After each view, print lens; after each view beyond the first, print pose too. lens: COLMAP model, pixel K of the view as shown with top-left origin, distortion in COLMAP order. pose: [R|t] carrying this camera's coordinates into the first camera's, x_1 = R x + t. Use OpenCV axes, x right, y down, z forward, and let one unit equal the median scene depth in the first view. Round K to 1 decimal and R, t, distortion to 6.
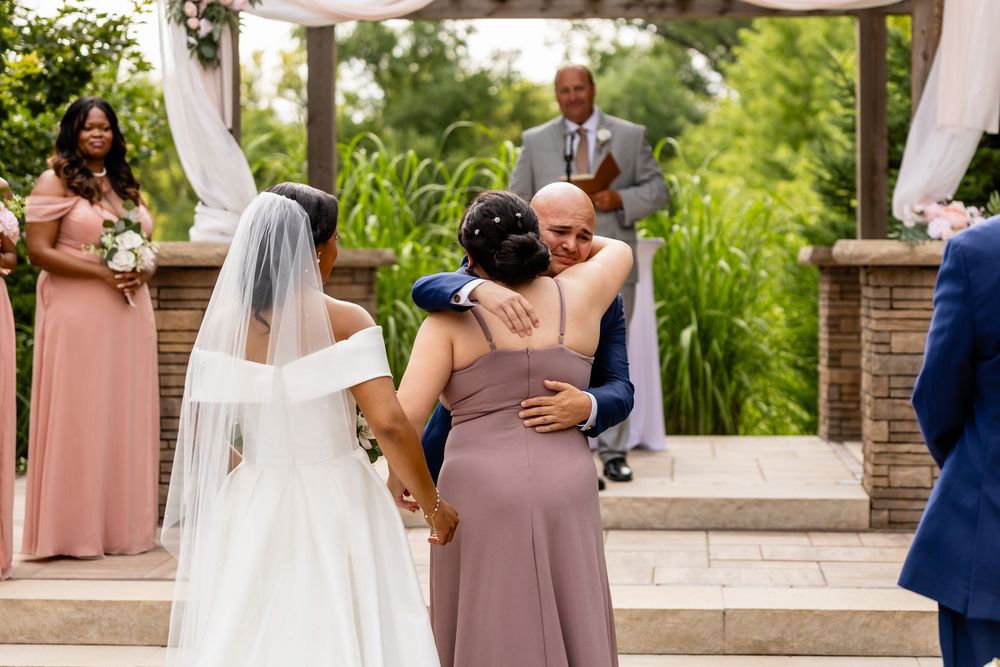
lens RADIAL K [[2323.7, 0, 500.5], [0, 2323.7, 282.8], [0, 0, 1]] dist [0.020207, -0.144471]
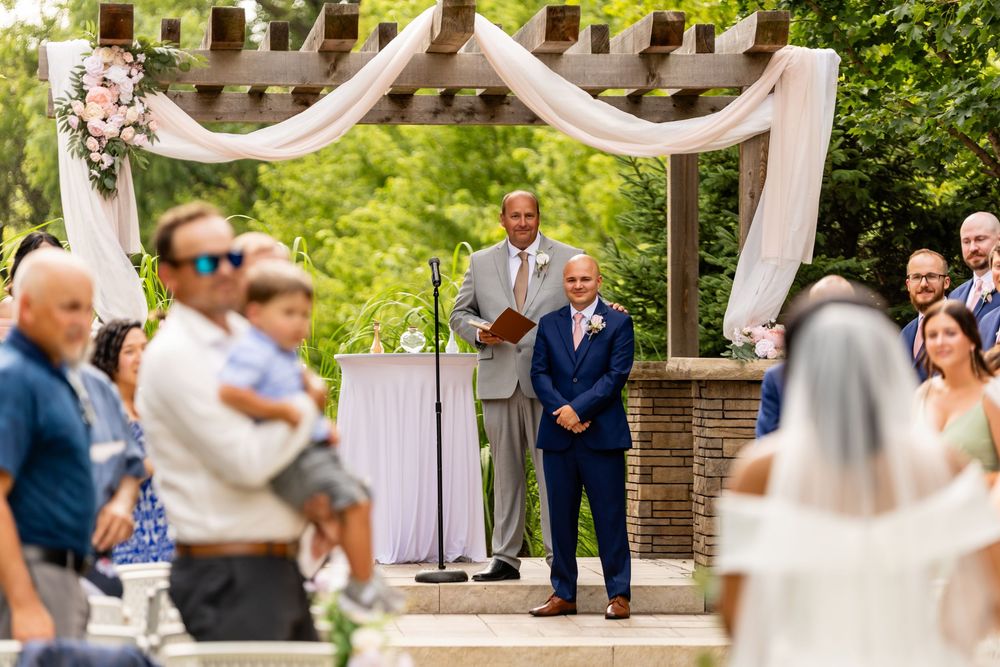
lens RADIAL K [[3701.7, 0, 500.0], [0, 3701.7, 333.5], [0, 0, 1]] dist [0.593001, -0.672870]
pose [[0.990988, 0.004999, 0.133860, -0.182627], [-0.002368, 0.999801, -0.019807, 0.005851], [-0.133933, 0.019312, 0.990802, -0.782452]]
